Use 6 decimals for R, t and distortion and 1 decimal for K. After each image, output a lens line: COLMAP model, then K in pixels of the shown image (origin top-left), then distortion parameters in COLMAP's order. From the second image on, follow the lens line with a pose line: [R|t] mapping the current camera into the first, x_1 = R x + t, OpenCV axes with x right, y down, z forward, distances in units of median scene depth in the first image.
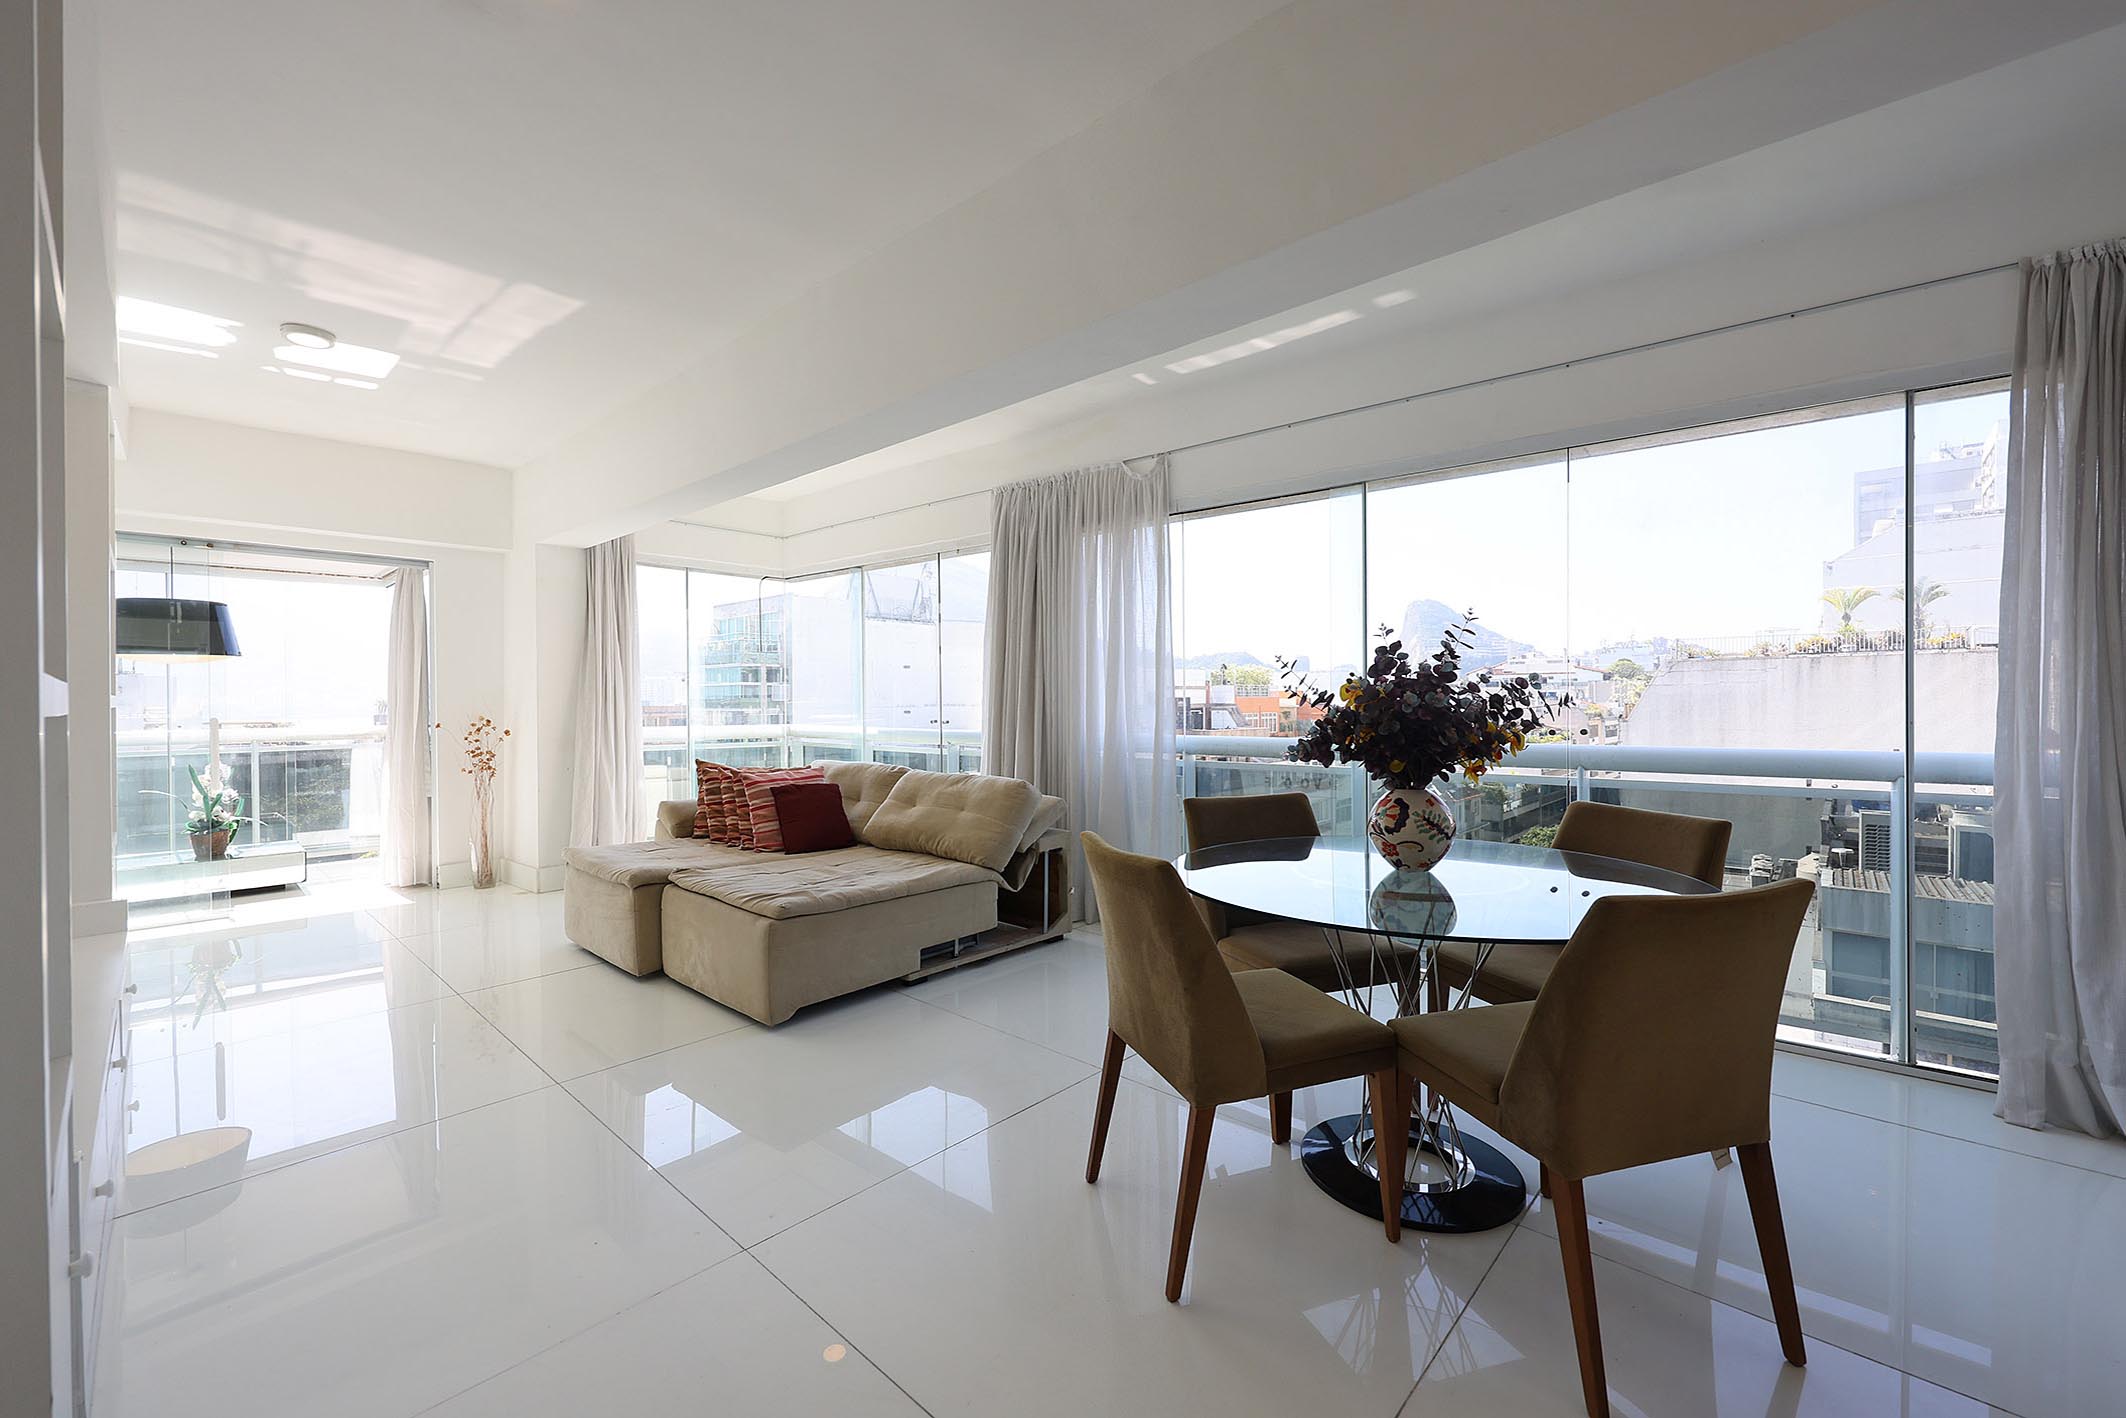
lens RADIAL K [[850.1, 0, 1056.3], [0, 850.1, 708.1], [0, 0, 1]] dist [-0.001692, -0.000083]
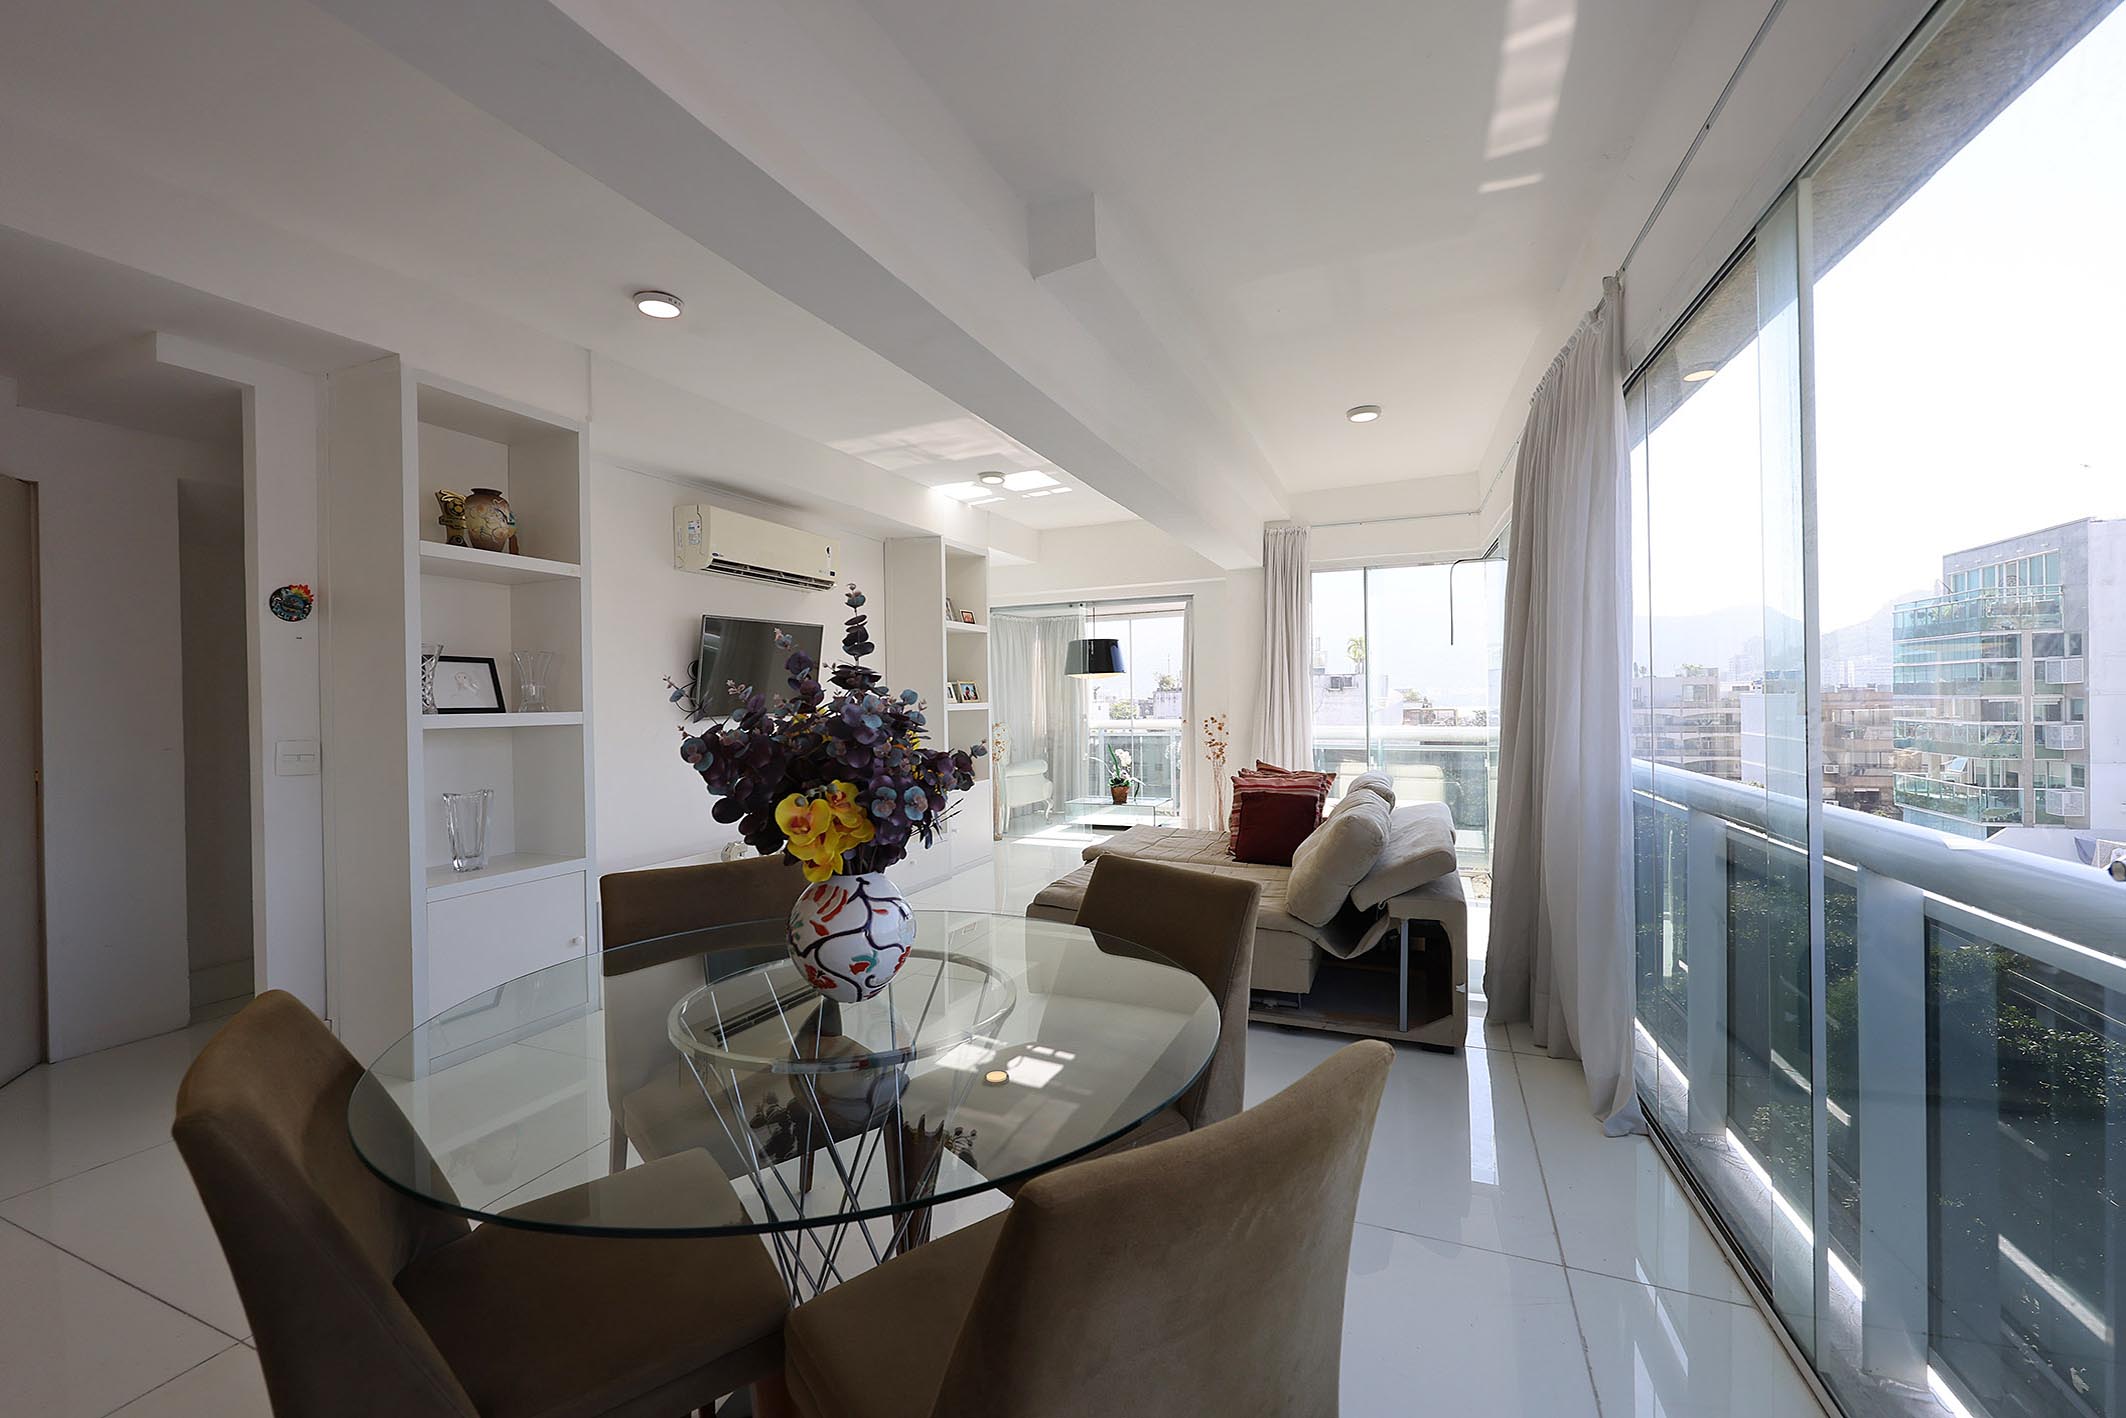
lens RADIAL K [[855.0, 0, 1064.0], [0, 855.0, 703.4], [0, 0, 1]] dist [0.001163, 0.000168]
pose [[0.341774, 0.003019, -0.939777, 0.577850], [0.006276, 0.999965, 0.005495, -0.019551], [0.939761, -0.007776, 0.341743, 0.492984]]
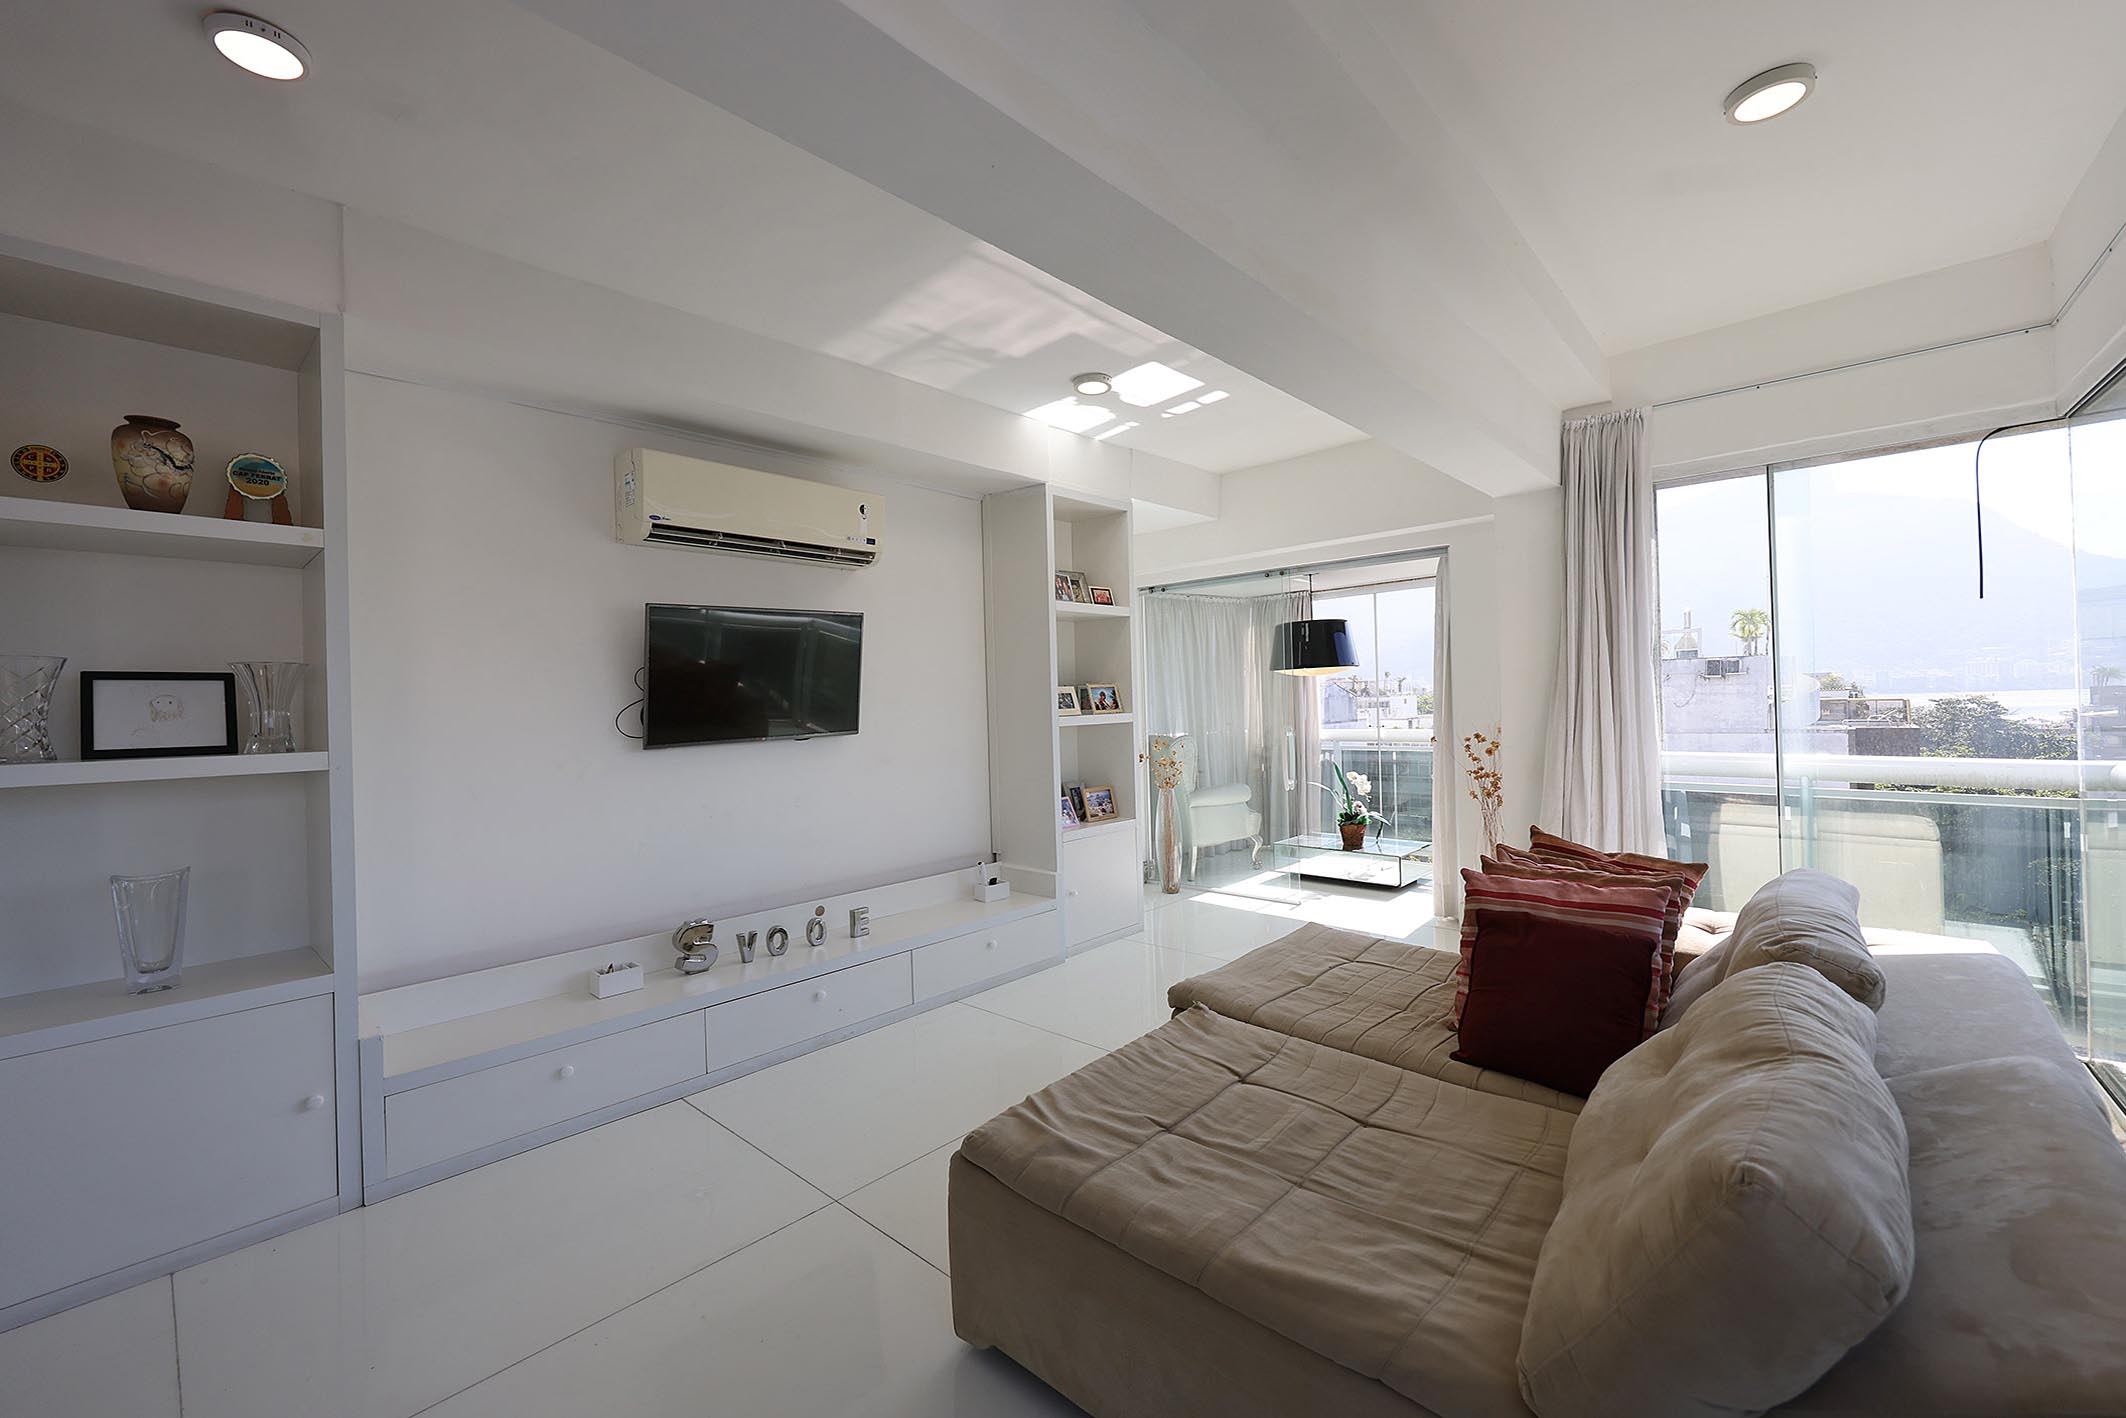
lens RADIAL K [[858.5, 0, 1055.8], [0, 858.5, 699.3], [0, 0, 1]] dist [0.000670, 0.000038]
pose [[0.001454, 0.002674, -0.999995, 0.175855], [0.018737, 0.999821, 0.002701, -0.037048], [0.999823, -0.018740, 0.001403, 0.809948]]
